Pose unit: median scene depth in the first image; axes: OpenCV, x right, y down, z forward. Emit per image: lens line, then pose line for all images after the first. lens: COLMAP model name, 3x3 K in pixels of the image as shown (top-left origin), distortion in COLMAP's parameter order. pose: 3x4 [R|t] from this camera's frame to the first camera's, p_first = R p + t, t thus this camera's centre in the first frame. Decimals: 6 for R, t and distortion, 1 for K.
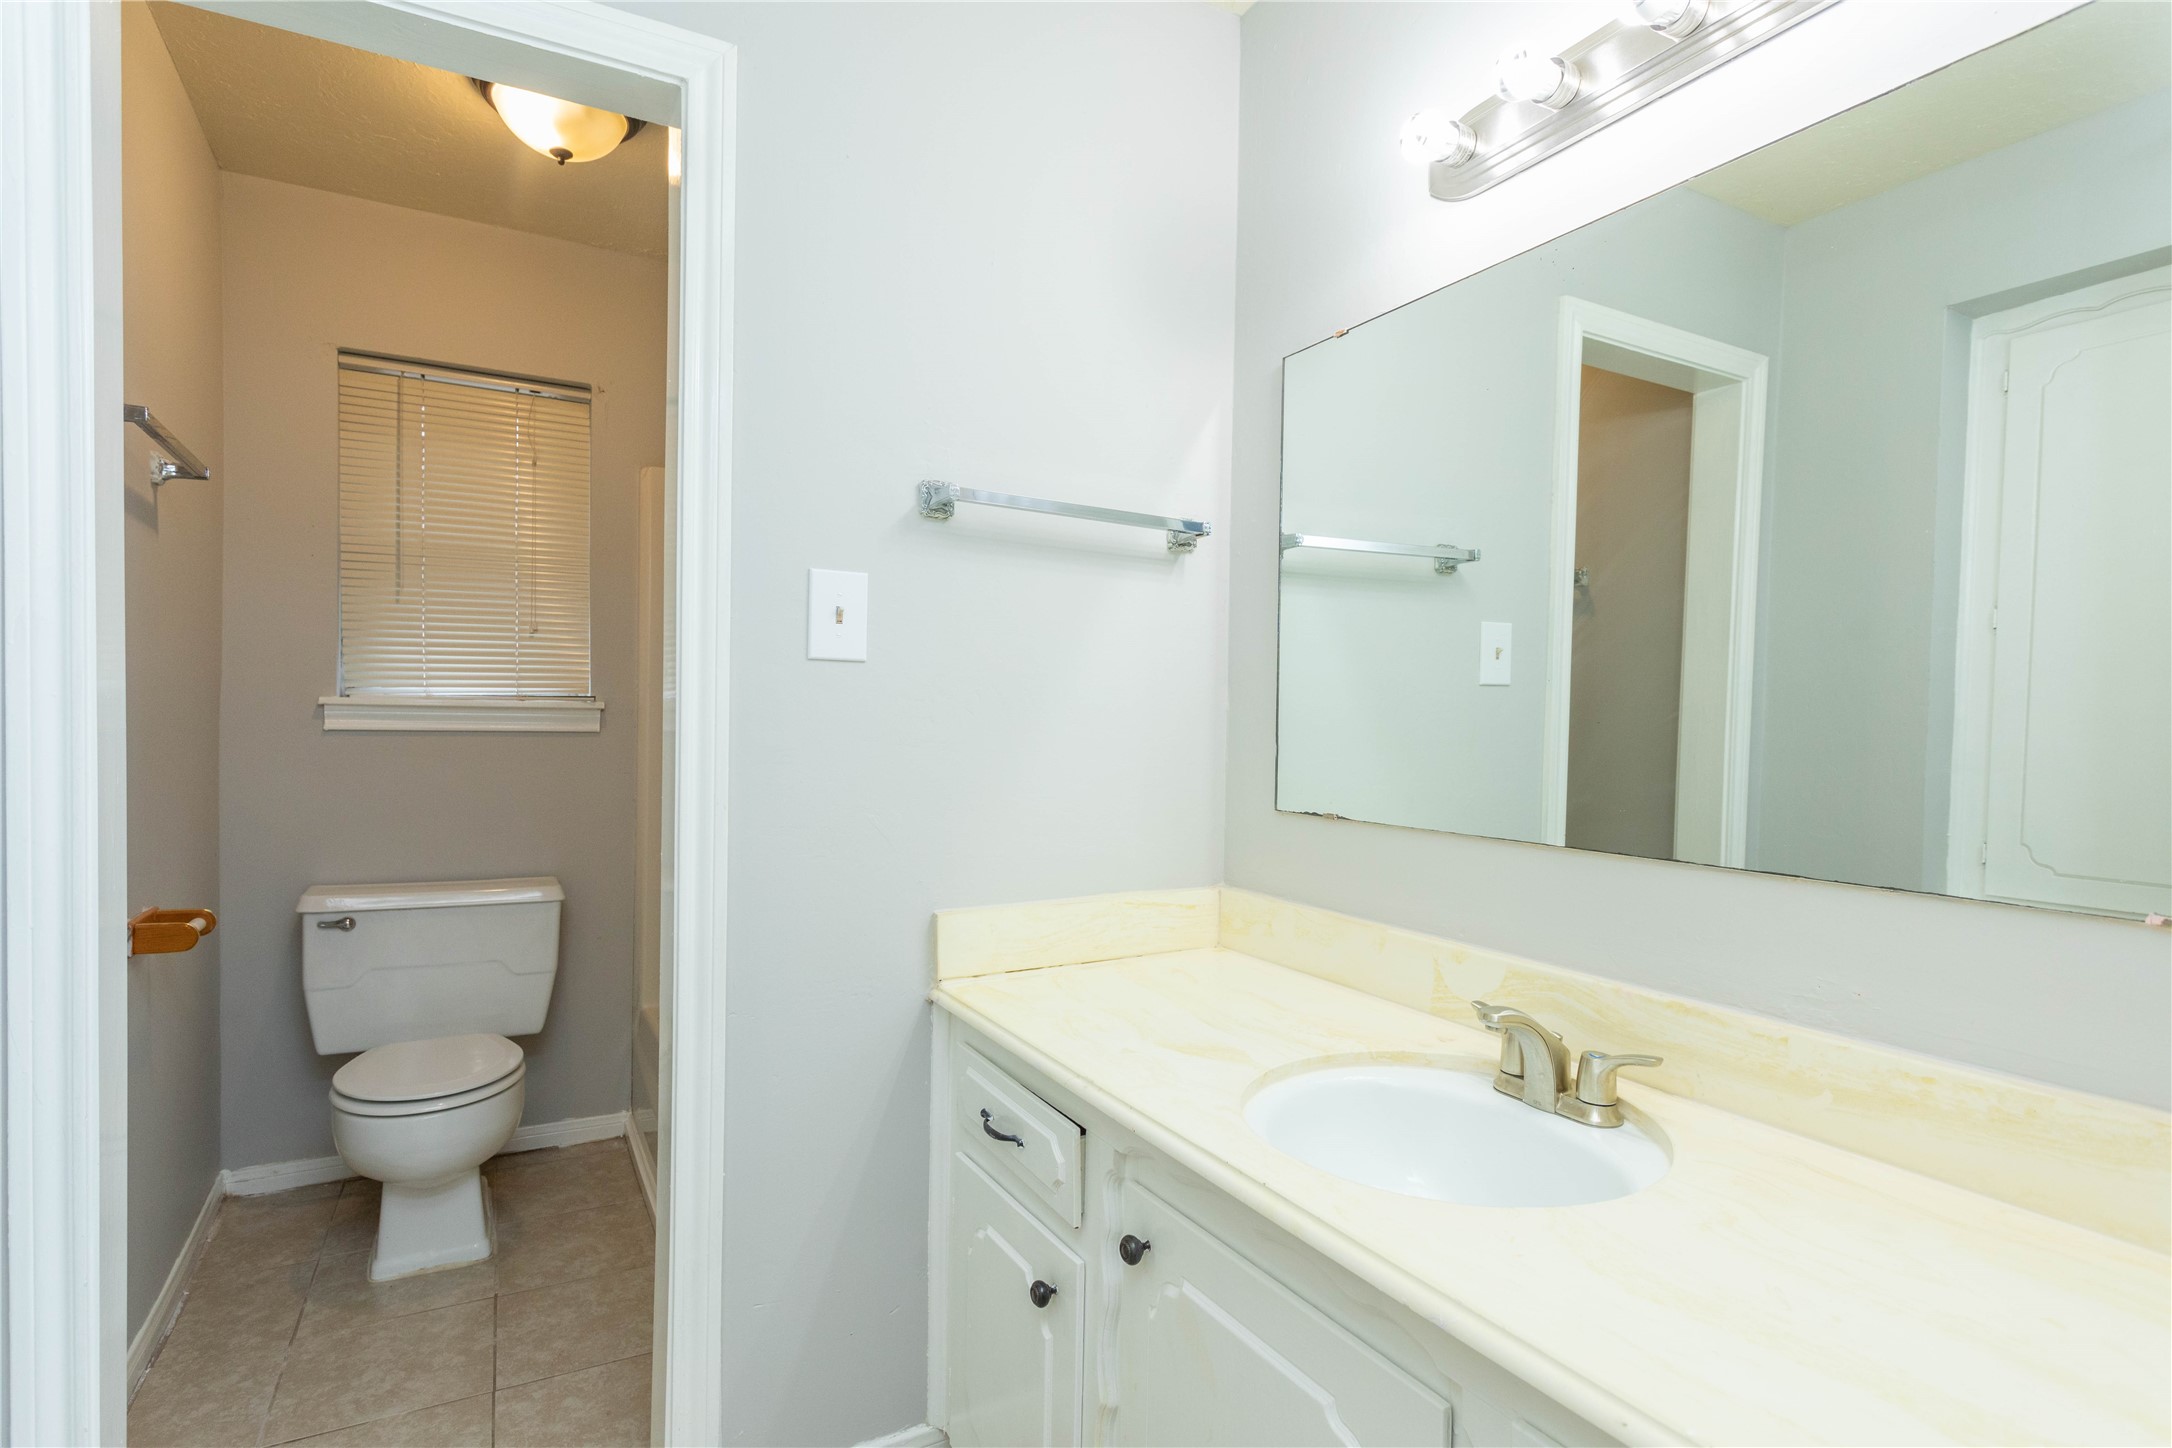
lens RADIAL K [[1042.8, 0, 1086.5], [0, 1042.8, 721.4], [0, 0, 1]] dist [0.006843, 0.000206]
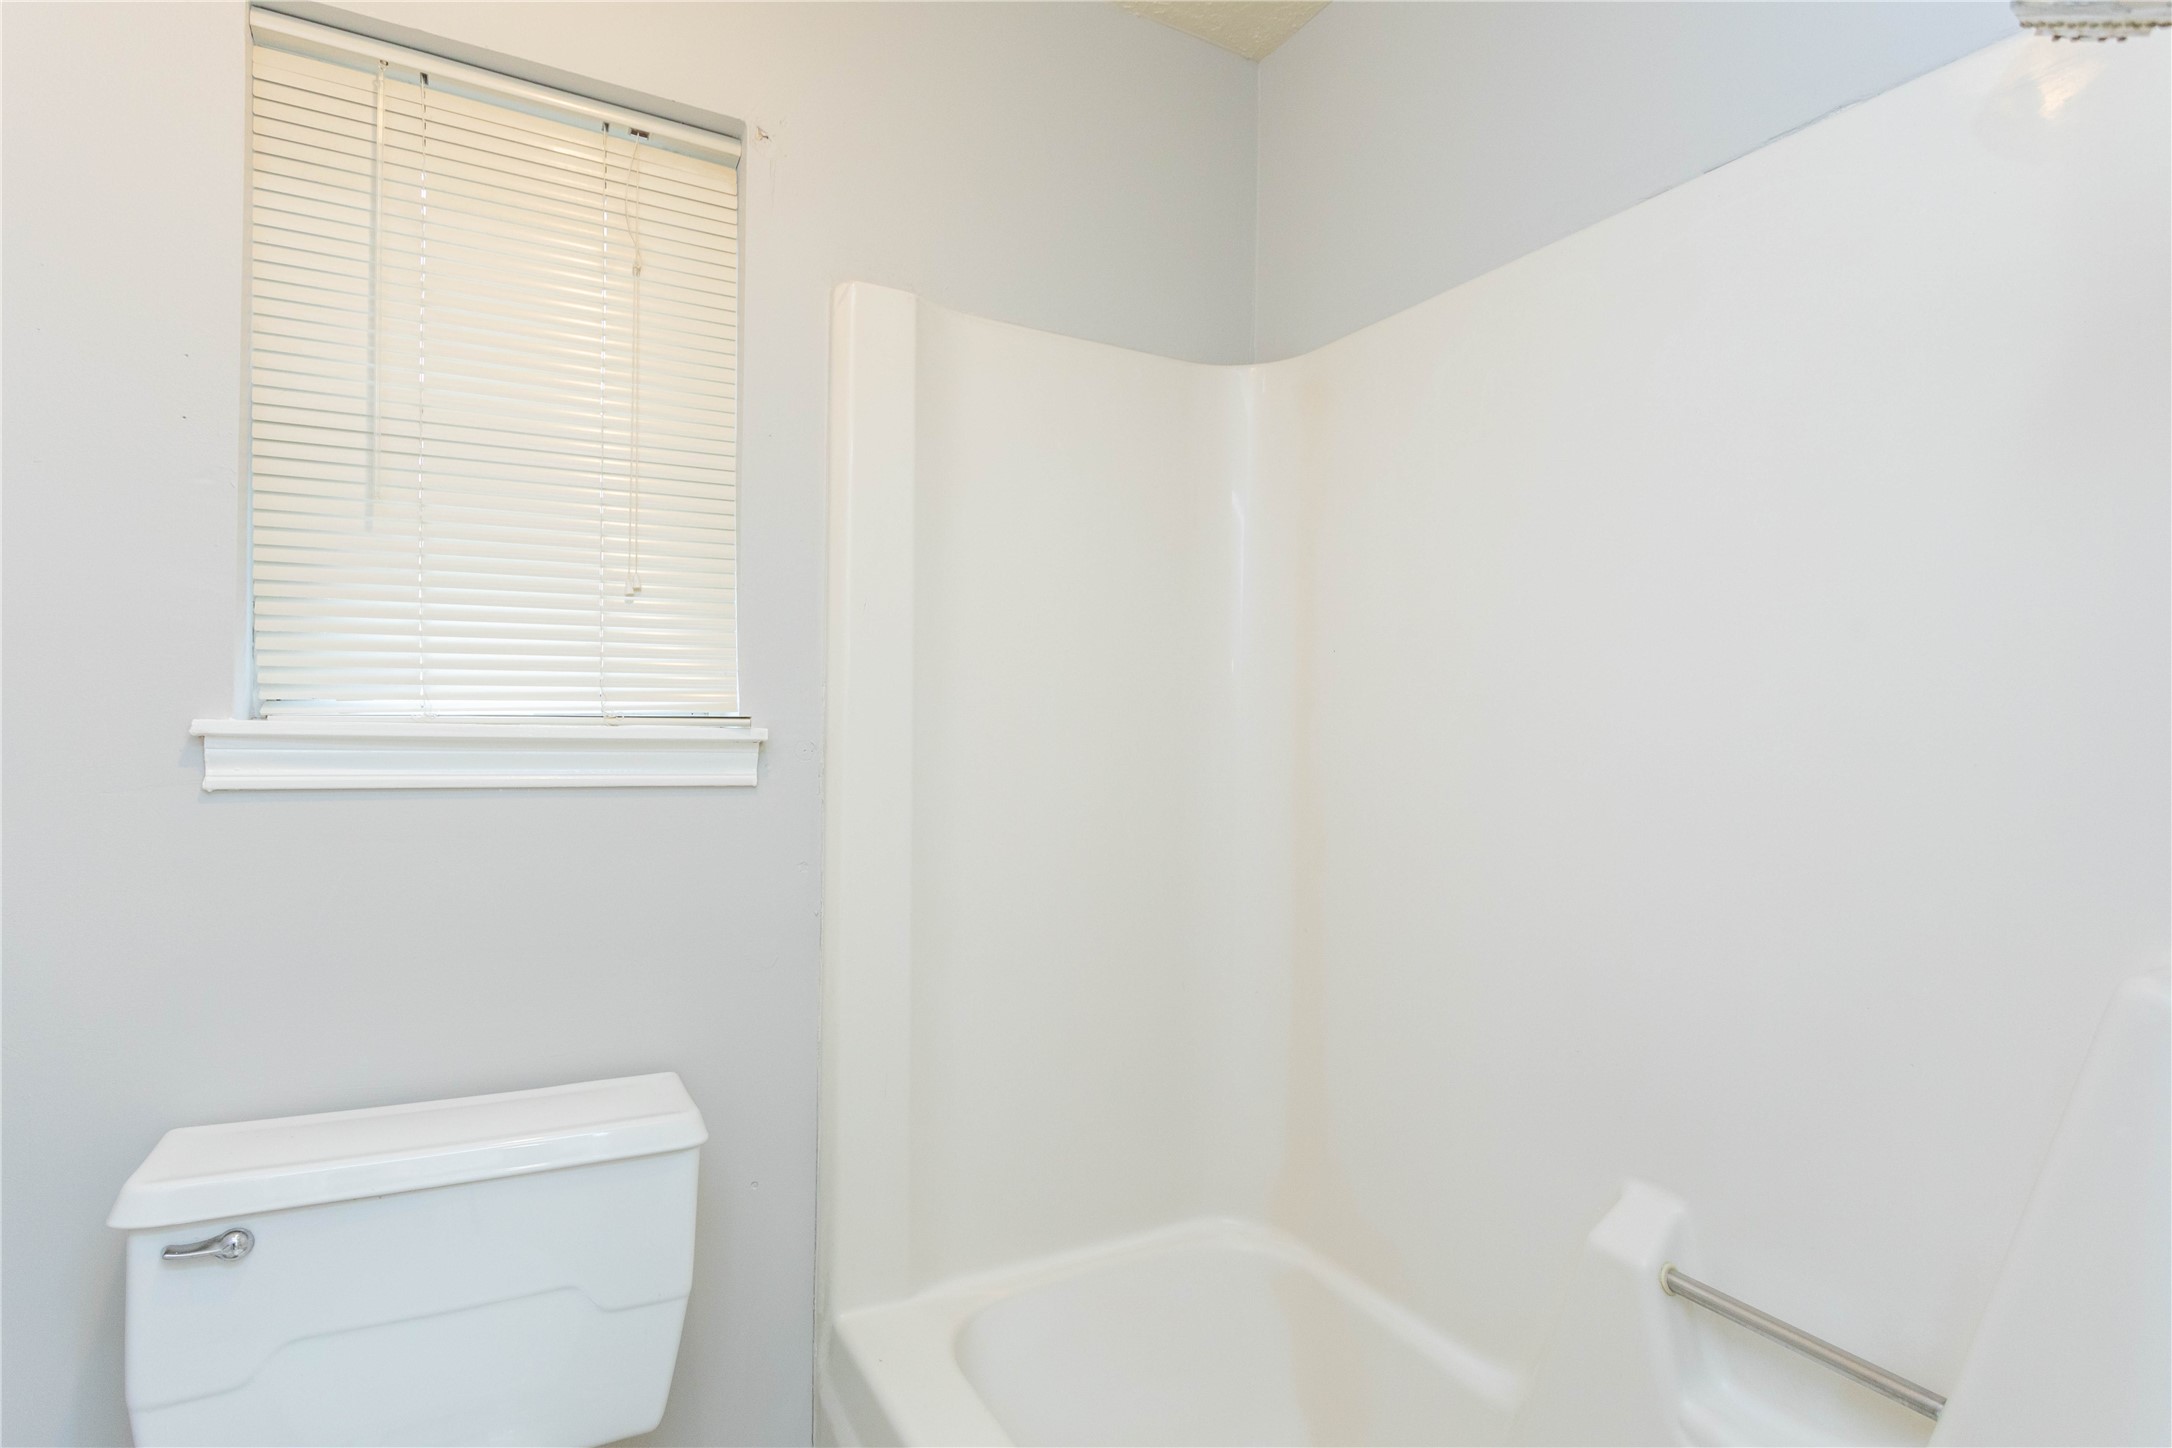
lens RADIAL K [[1042.8, 0, 1081.2], [0, 1042.8, 723.6], [0, 0, 1]] dist [0.006843, 0.000206]
pose [[0.999999, -0.000027, -0.001158, -0.317161], [0.000005, 0.999826, -0.018673, -0.011695], [0.001158, 0.018673, 0.999825, 0.500709]]
